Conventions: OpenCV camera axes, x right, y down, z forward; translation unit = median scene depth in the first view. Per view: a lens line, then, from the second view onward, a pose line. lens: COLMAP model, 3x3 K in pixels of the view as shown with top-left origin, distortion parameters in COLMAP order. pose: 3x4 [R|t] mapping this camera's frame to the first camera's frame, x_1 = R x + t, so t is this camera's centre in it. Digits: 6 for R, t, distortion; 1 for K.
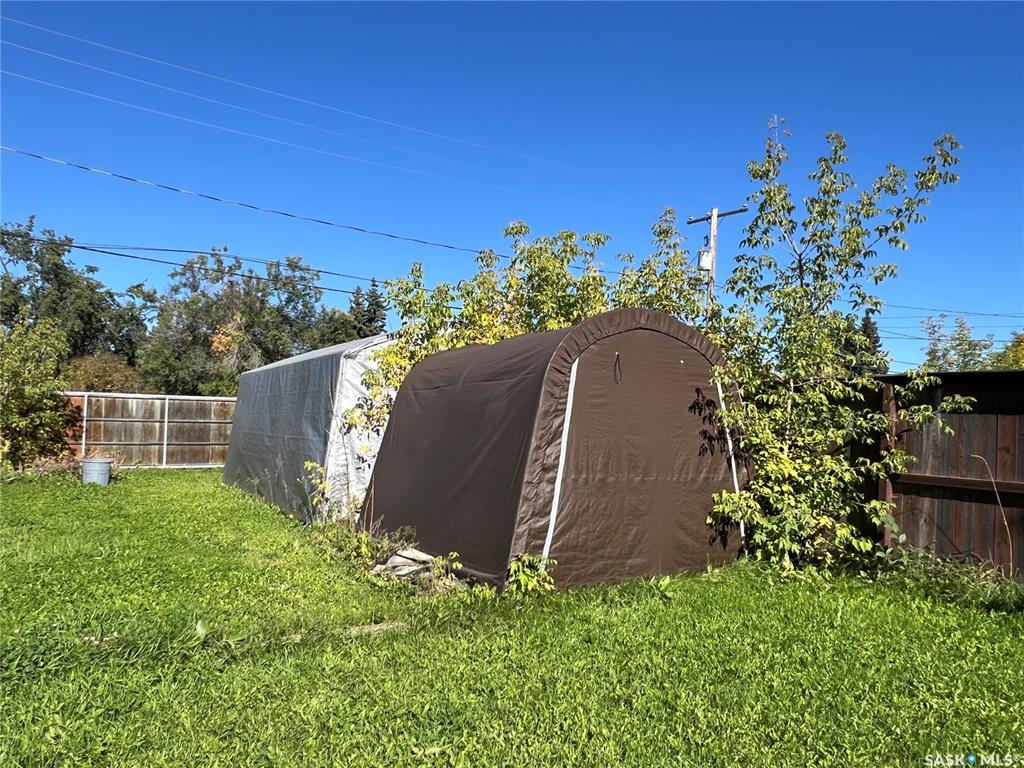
lens RADIAL K [[704.0, 0, 506.4], [0, 704.0, 388.8], [0, 0, 1]] dist [0.001949, -0.003468]
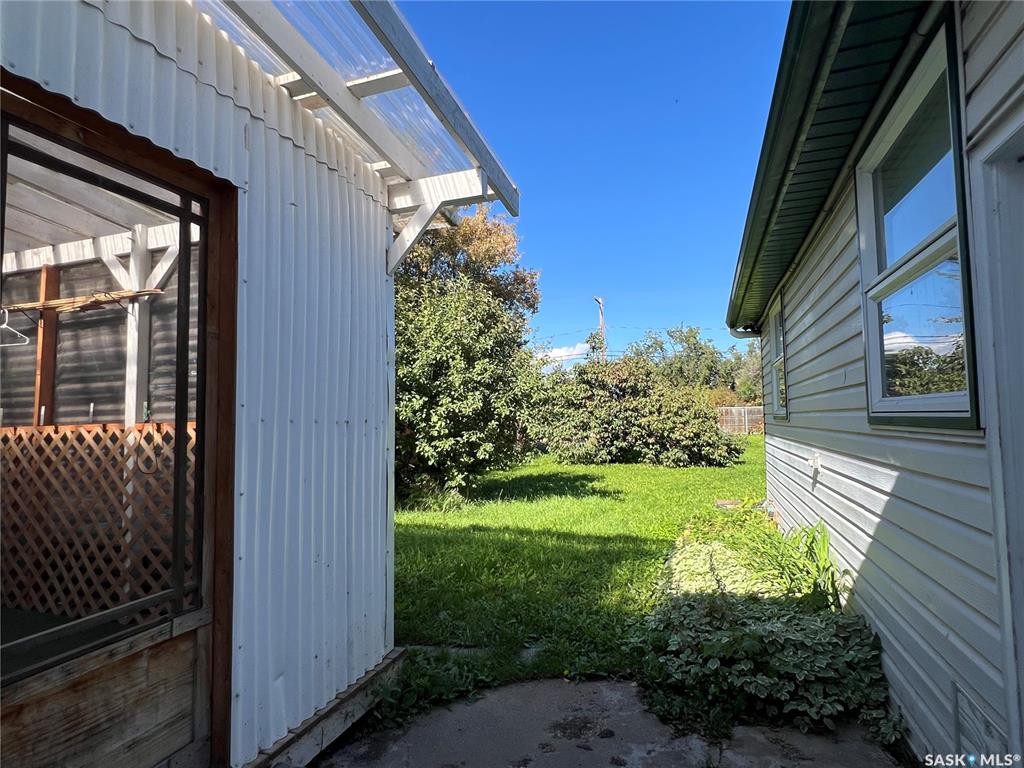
lens RADIAL K [[551.2, 0, 508.3], [0, 551.2, 379.7], [0, 0, 1]] dist [-0.007215, -0.001594]
pose [[0.632402, -0.088255, -0.769597, 1.211792], [0.072688, 0.995866, -0.054473, -0.096387], [0.771223, -0.021492, 0.636202, -2.192544]]
